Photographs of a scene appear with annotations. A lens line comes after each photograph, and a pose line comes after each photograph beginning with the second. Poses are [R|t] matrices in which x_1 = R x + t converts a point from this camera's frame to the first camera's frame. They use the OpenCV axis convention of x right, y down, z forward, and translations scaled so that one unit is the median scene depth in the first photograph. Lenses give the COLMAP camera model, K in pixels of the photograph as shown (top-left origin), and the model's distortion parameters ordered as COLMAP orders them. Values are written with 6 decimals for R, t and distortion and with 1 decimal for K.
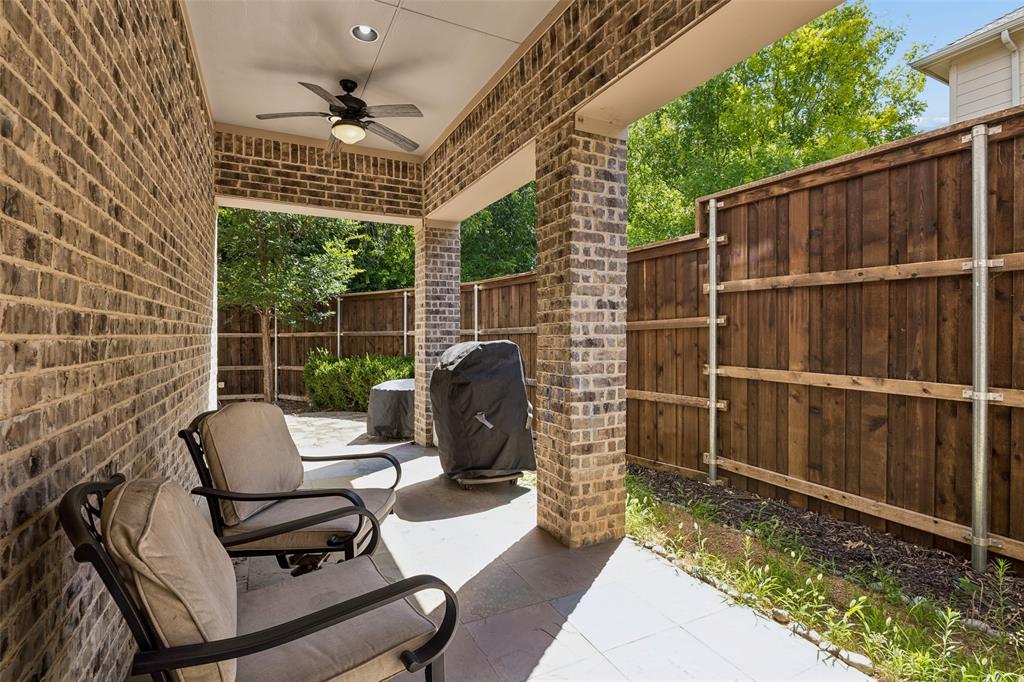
lens RADIAL K [[481.3, 0, 507.2], [0, 481.3, 336.9], [0, 0, 1]] dist [-0.013913, 0.001295]
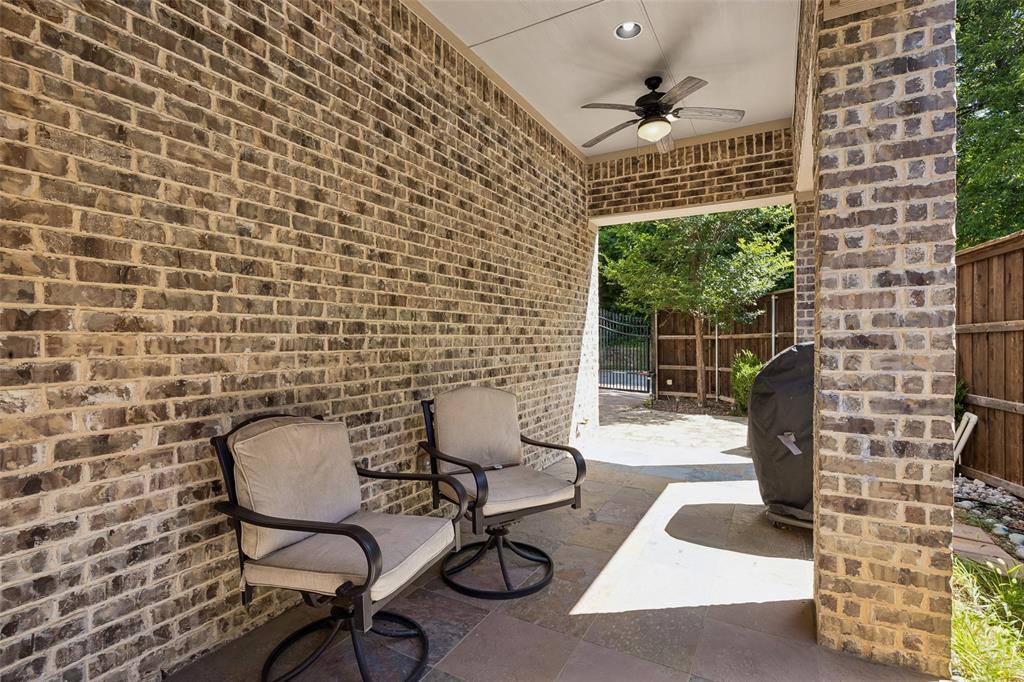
lens RADIAL K [[481.3, 0, 510.2], [0, 481.3, 344.2], [0, 0, 1]] dist [-0.013913, 0.001295]
pose [[0.567641, 0.005260, -0.823260, 0.418074], [0.002408, 0.999965, 0.008049, 0.009128], [0.823273, -0.006552, 0.567608, 0.249983]]
